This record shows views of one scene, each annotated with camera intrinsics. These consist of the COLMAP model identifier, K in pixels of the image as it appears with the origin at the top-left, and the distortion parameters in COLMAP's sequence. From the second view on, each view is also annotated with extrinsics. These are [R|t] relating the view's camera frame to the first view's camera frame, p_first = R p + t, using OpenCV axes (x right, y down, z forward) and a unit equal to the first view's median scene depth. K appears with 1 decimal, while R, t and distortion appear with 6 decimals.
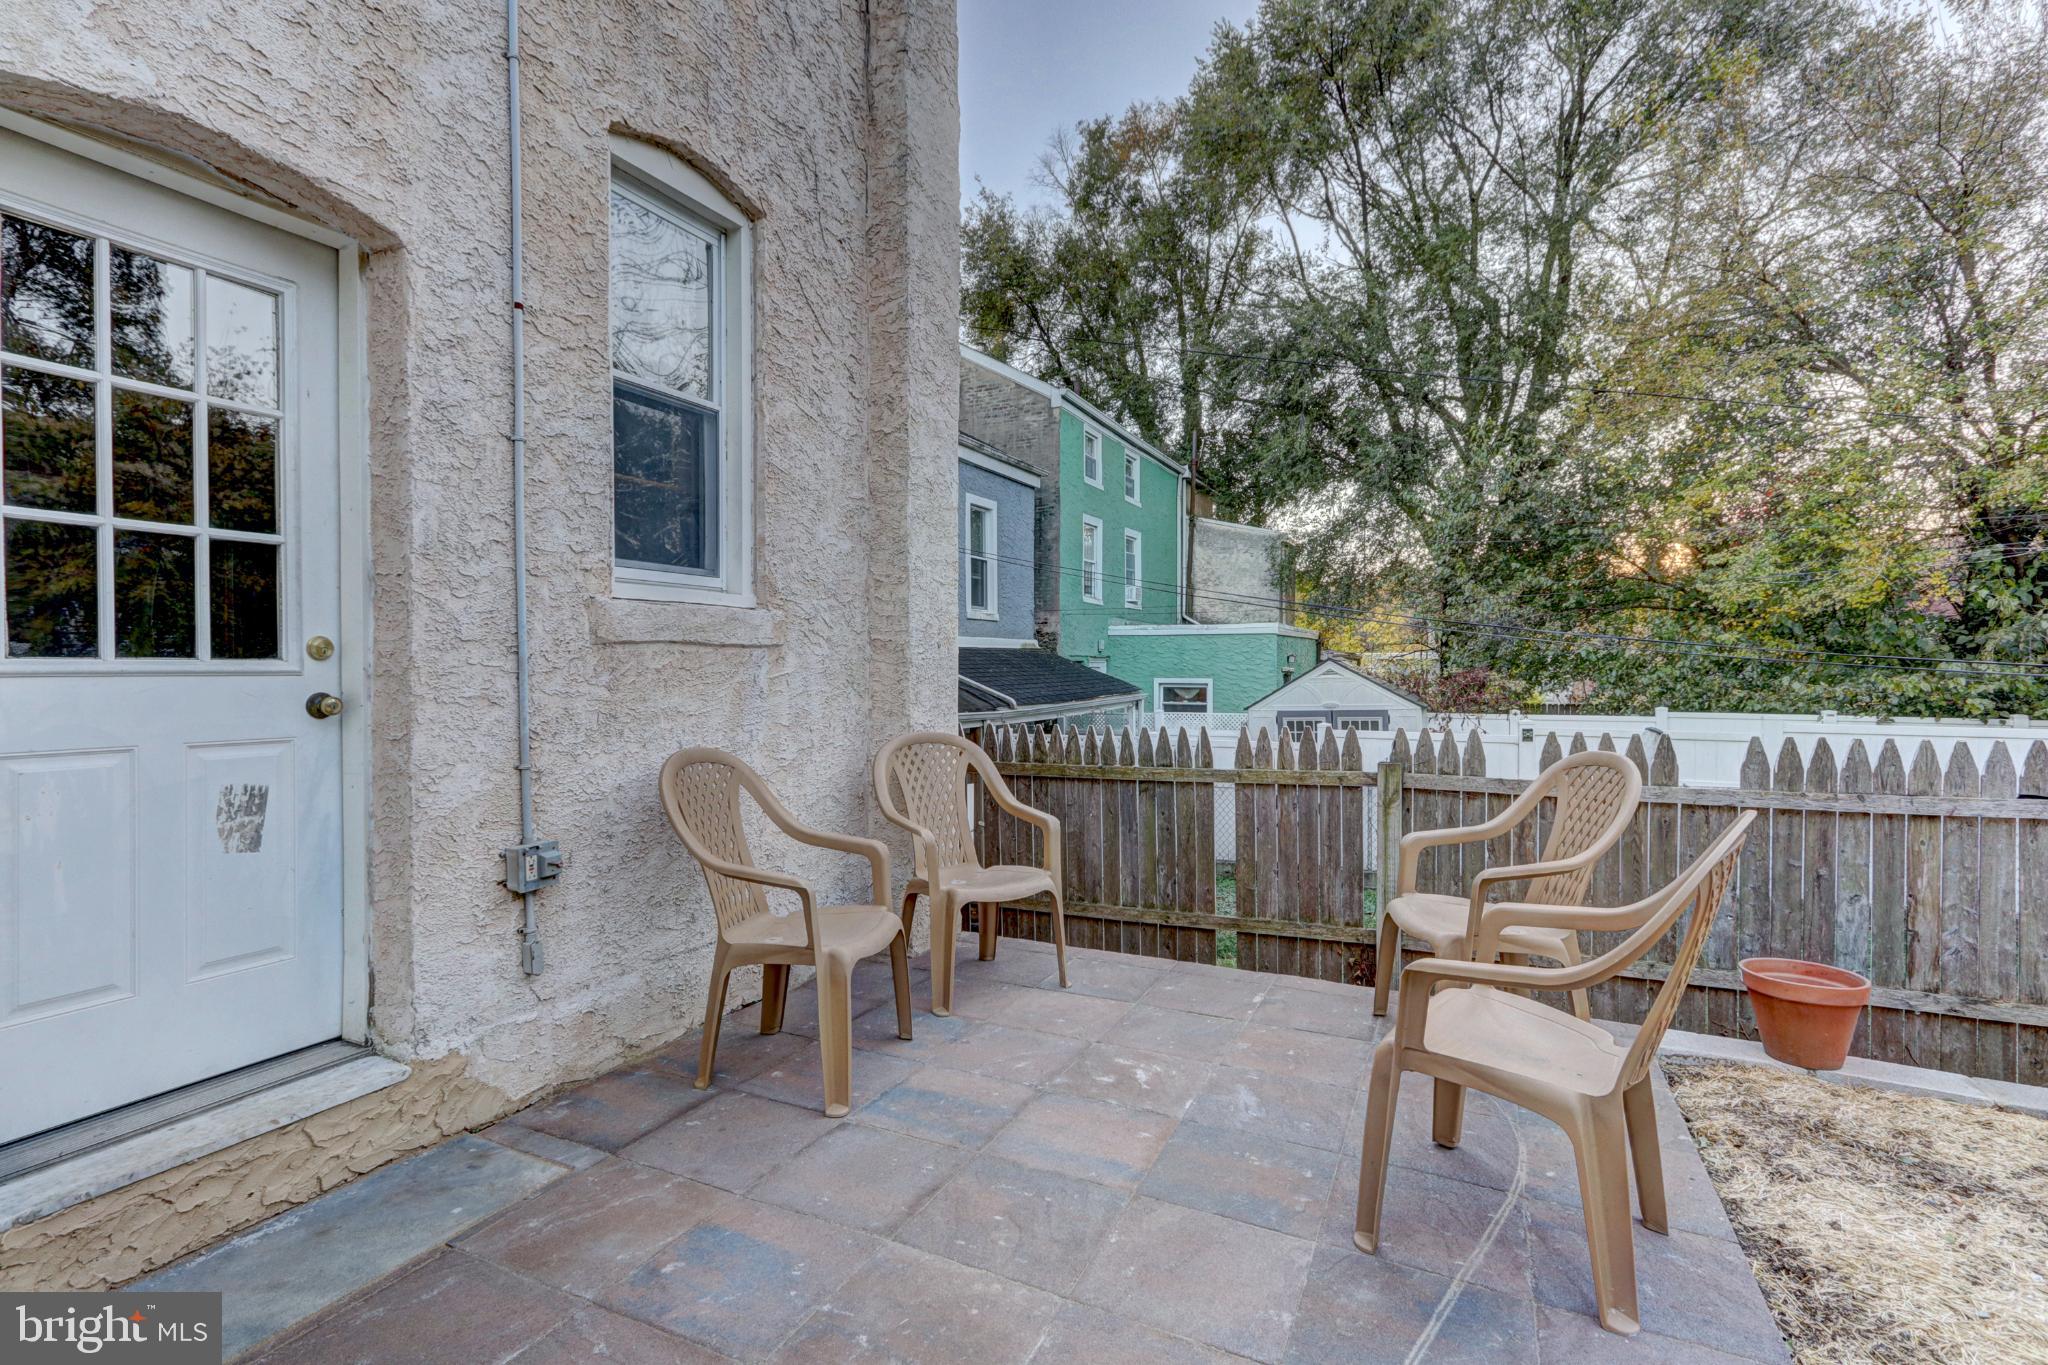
lens RADIAL K [[949.6, 0, 1013.5], [0, 949.6, 673.4], [0, 0, 1]] dist [-0.000745, 0.003617]
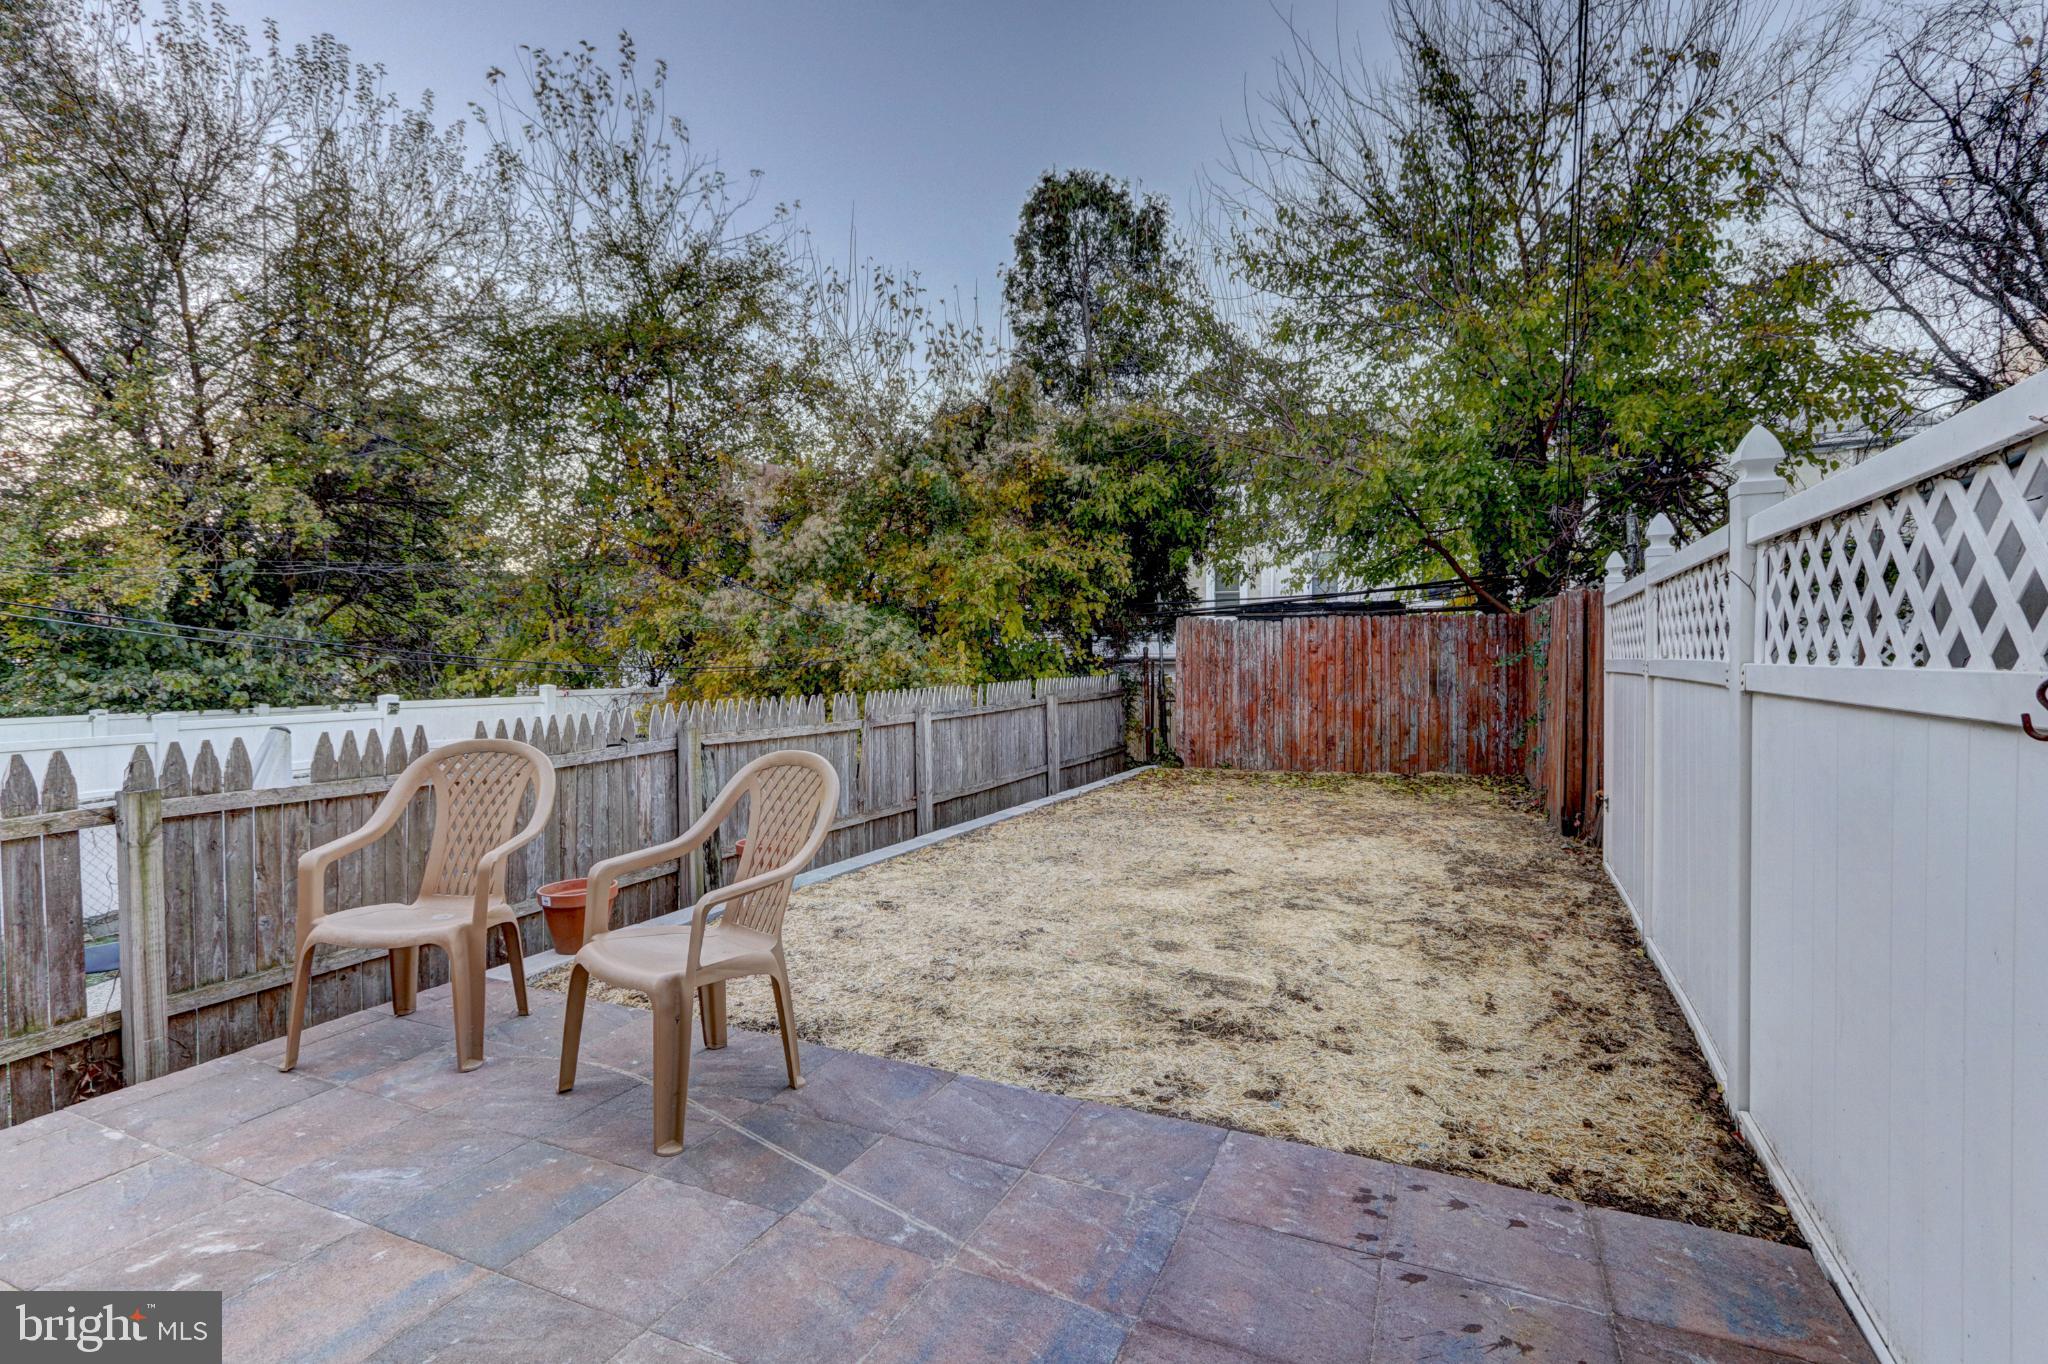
lens RADIAL K [[949.6, 0, 1018.7], [0, 949.6, 681.7], [0, 0, 1]] dist [-0.000745, 0.003617]
pose [[-0.027043, -0.025172, 0.999317, -0.411350], [0.012567, 0.999595, 0.025520, -0.006570], [-0.999555, 0.013248, -0.026715, 0.295070]]
